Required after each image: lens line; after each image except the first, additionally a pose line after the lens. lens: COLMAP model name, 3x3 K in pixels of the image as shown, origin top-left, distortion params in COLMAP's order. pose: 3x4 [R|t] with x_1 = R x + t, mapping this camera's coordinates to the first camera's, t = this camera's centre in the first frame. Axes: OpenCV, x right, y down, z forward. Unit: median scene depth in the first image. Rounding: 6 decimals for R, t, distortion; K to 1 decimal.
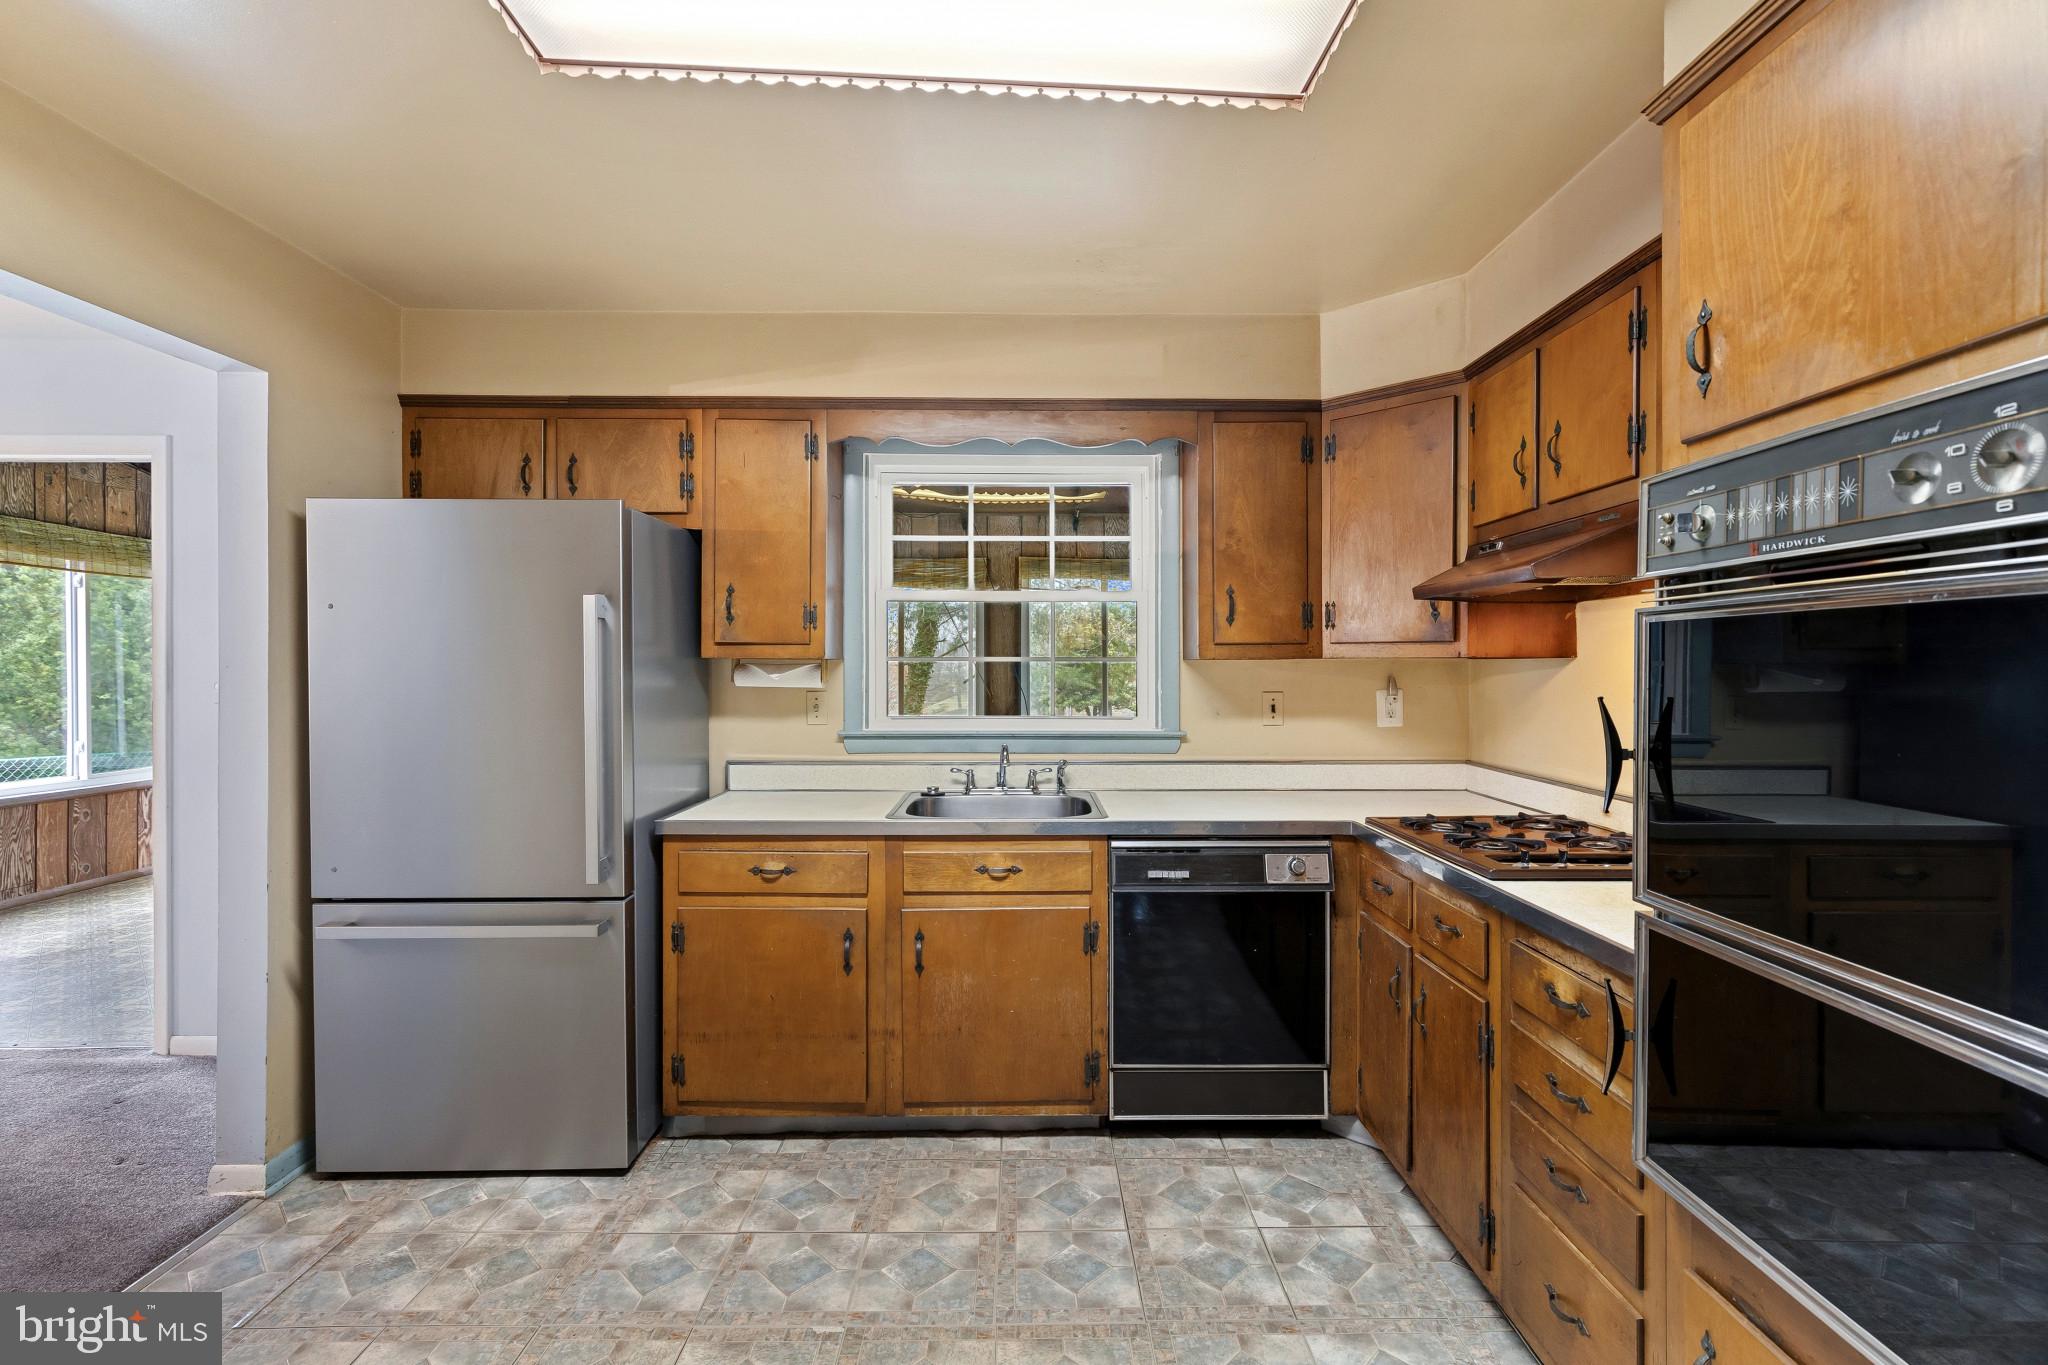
lens RADIAL K [[927.8, 0, 1026.4], [0, 927.8, 677.8], [0, 0, 1]] dist [0.009123, -0.002621]
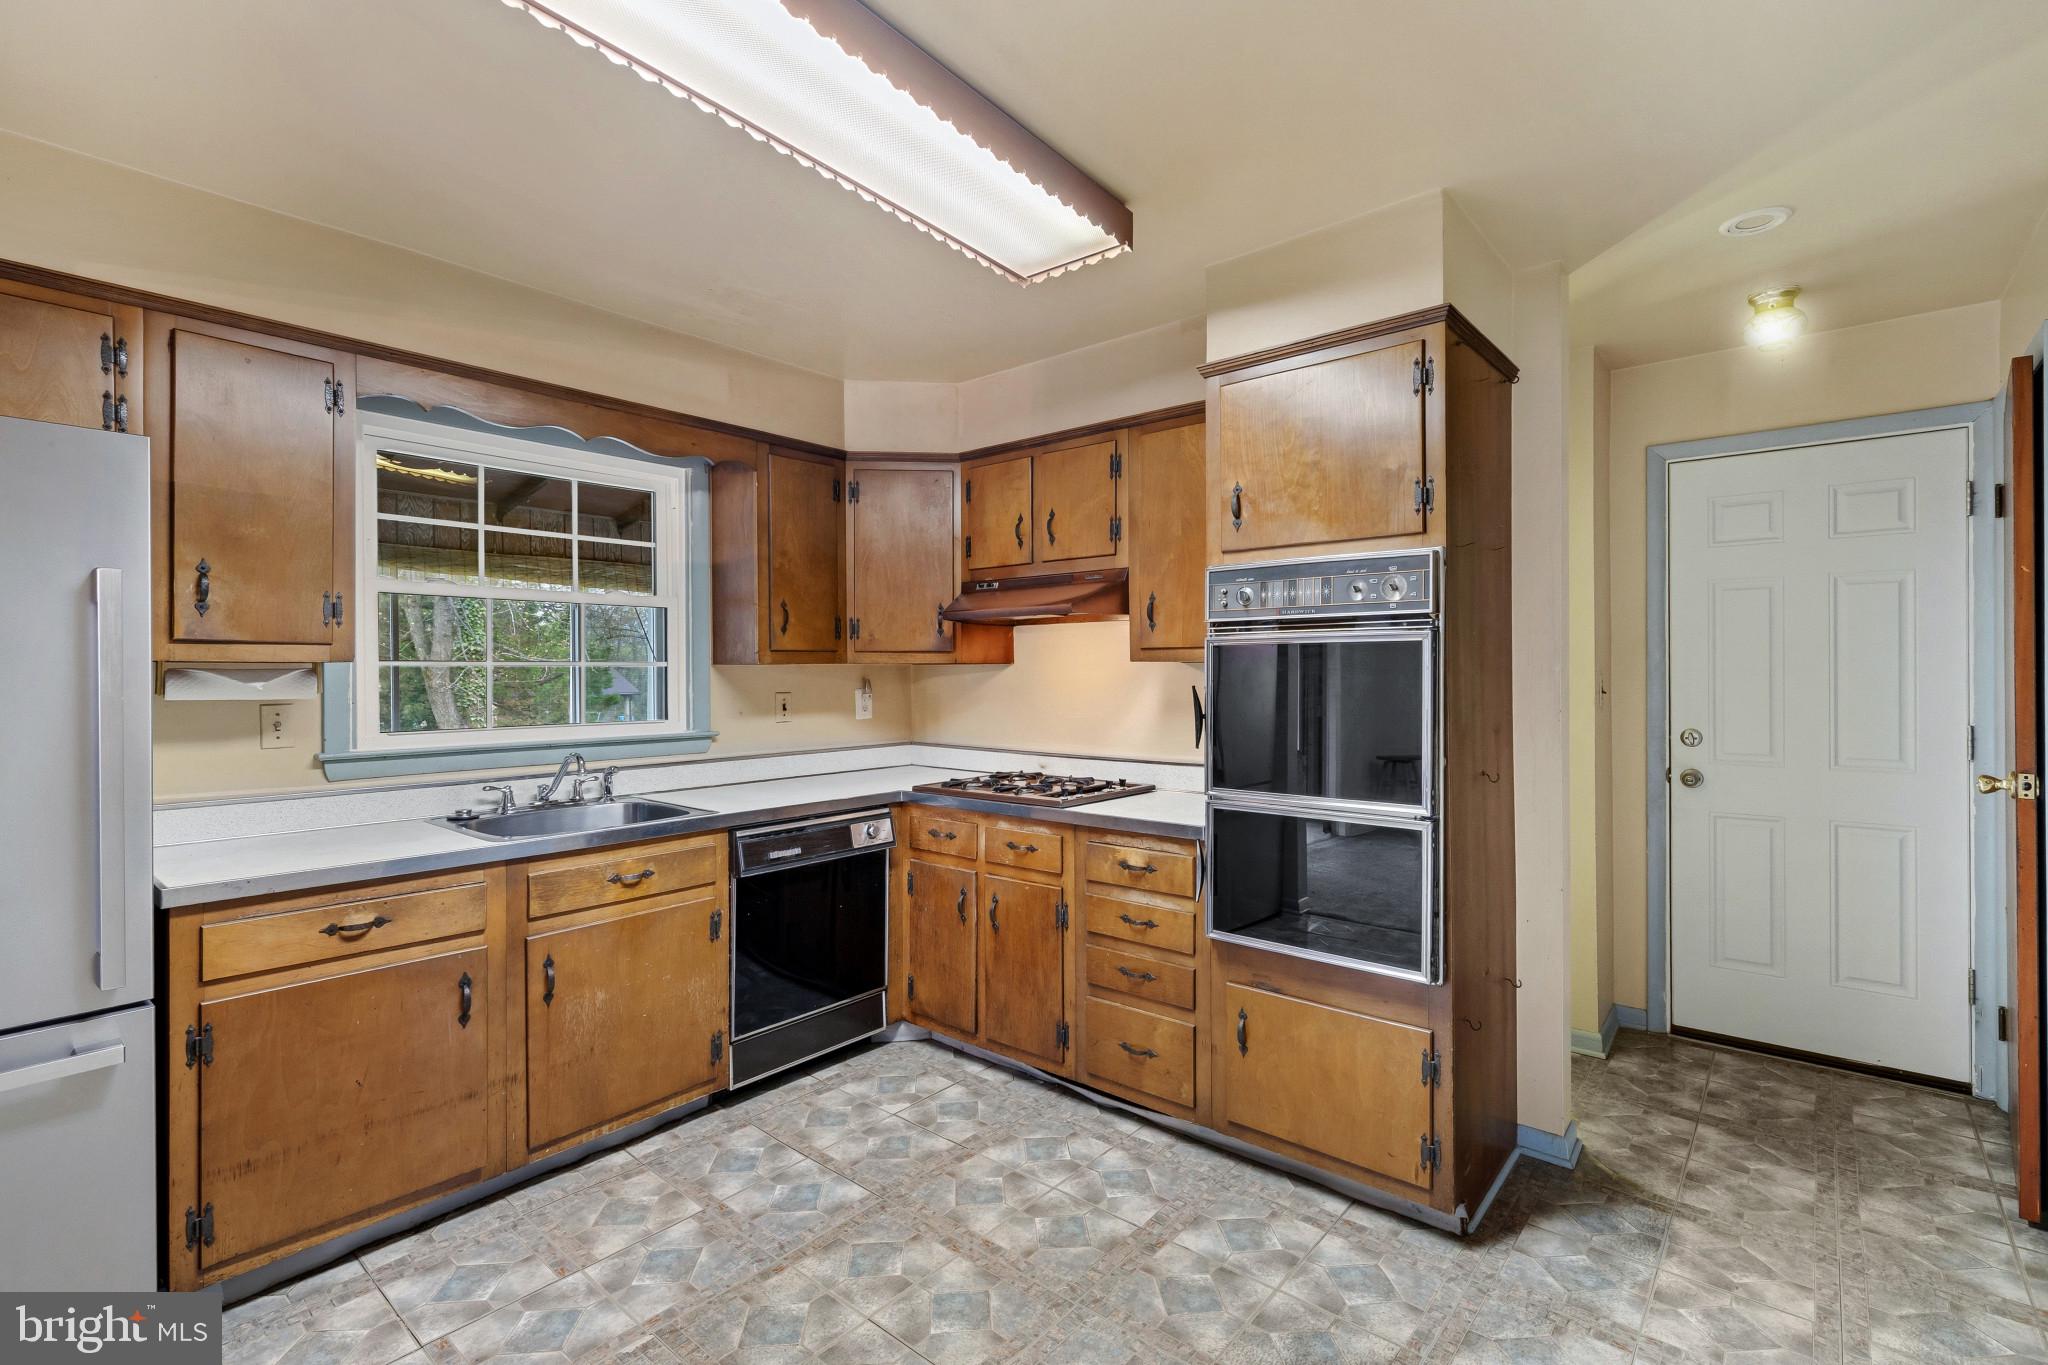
lens RADIAL K [[927.8, 0, 1031.3], [0, 927.8, 684.9], [0, 0, 1]] dist [0.009123, -0.002621]
pose [[0.652378, -0.014666, 0.757752, -0.498436], [0.012541, 0.999885, 0.008554, -0.000511], [-0.757790, 0.003923, 0.652487, 0.028200]]
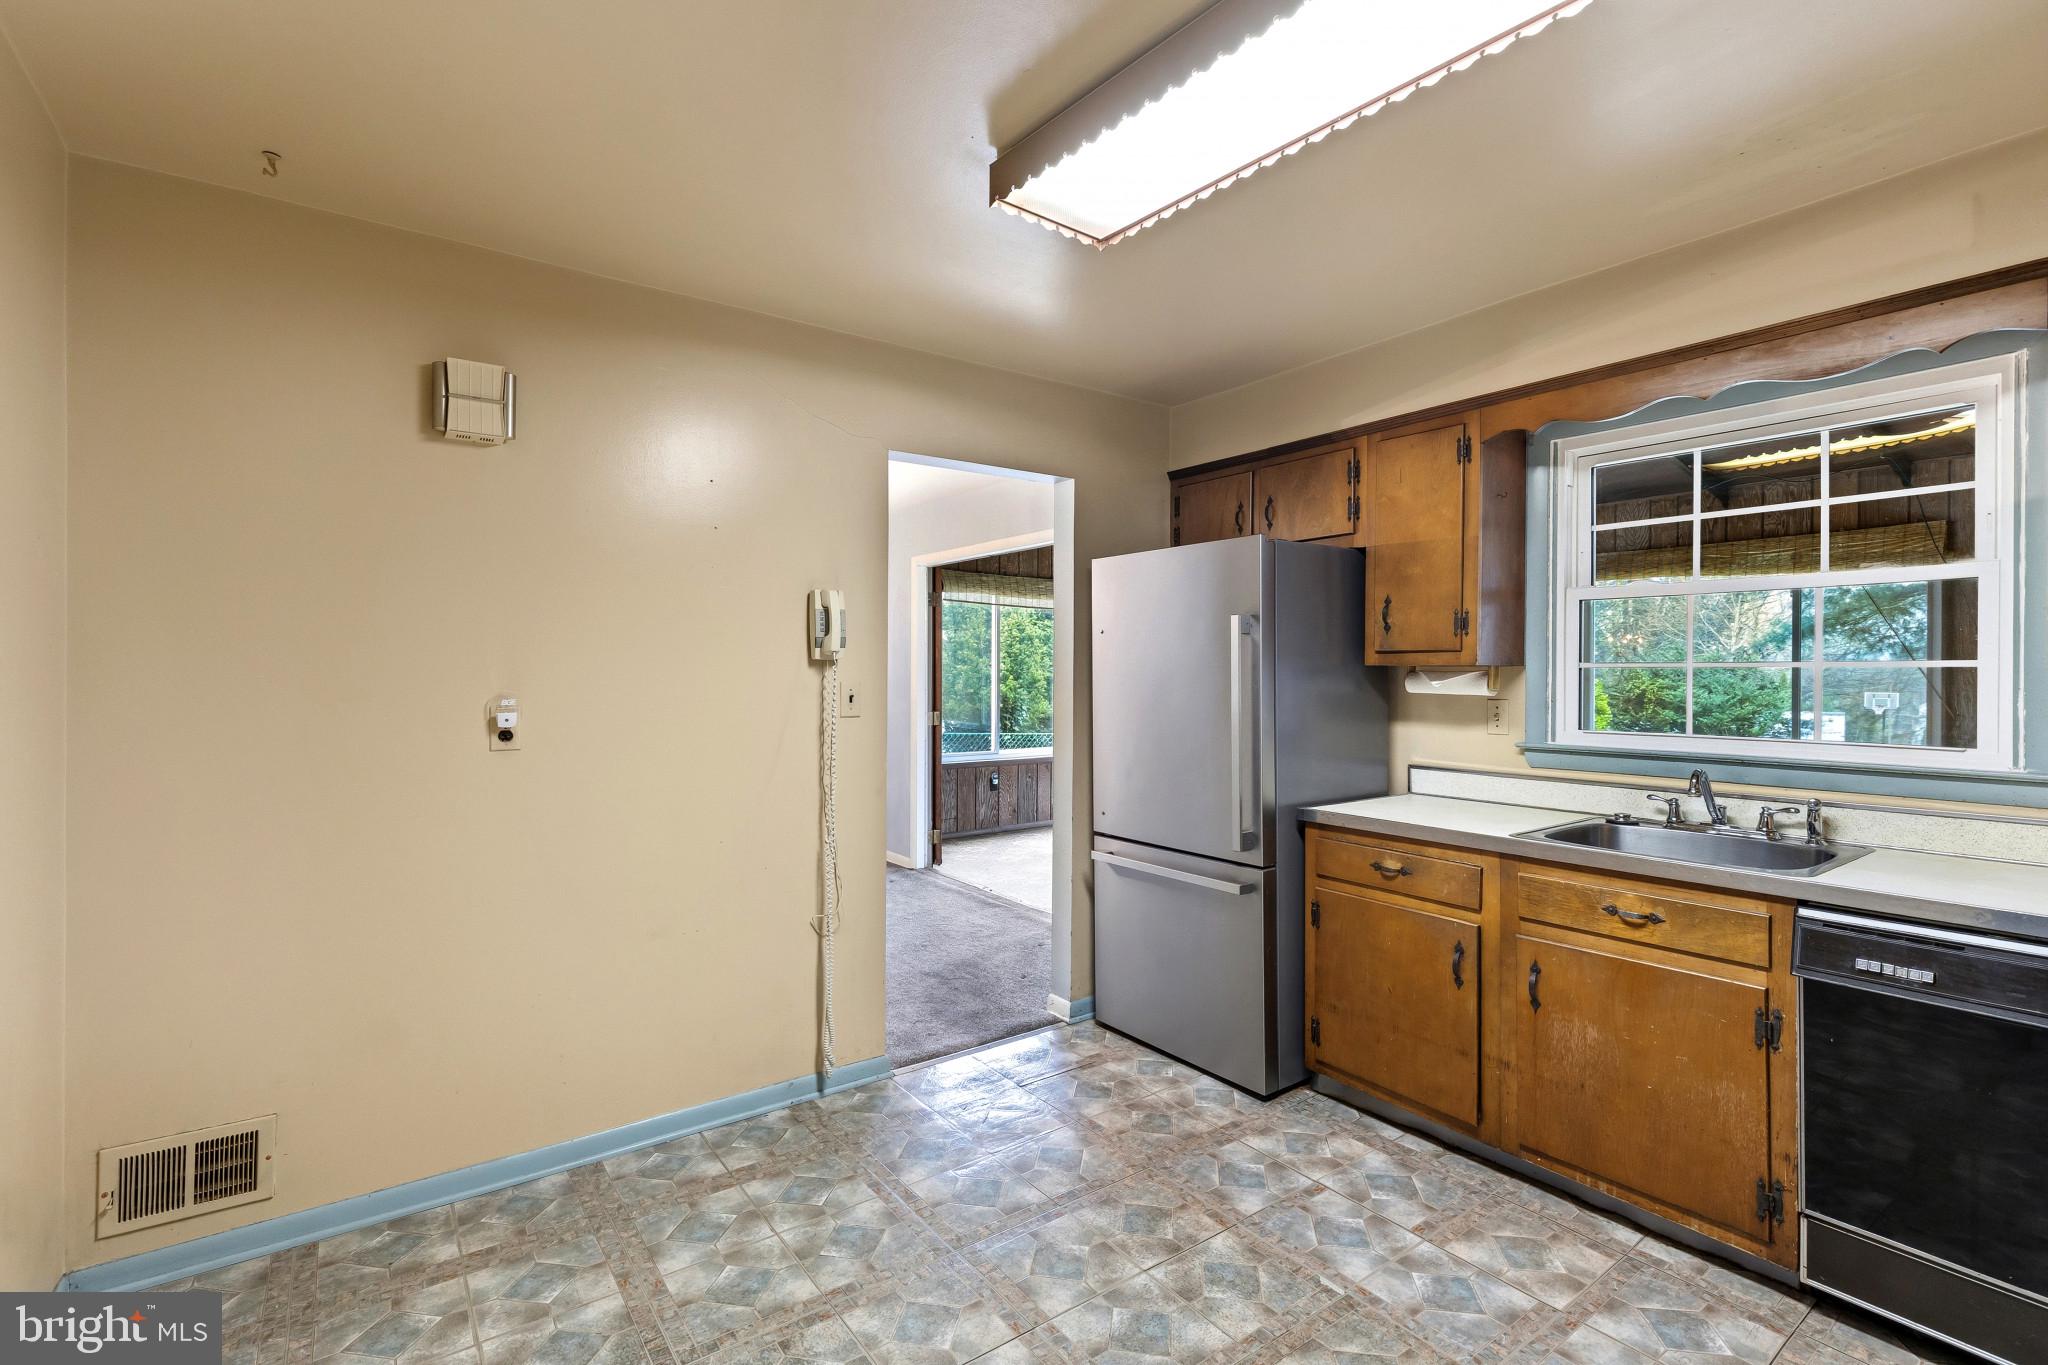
lens RADIAL K [[927.8, 0, 1035.3], [0, 927.8, 686.6], [0, 0, 1]] dist [0.009123, -0.002621]
pose [[0.589237, 0.012709, -0.807860, 0.331010], [-0.010669, 0.999911, 0.007948, -0.001550], [0.807890, 0.003936, 0.589320, 0.059278]]
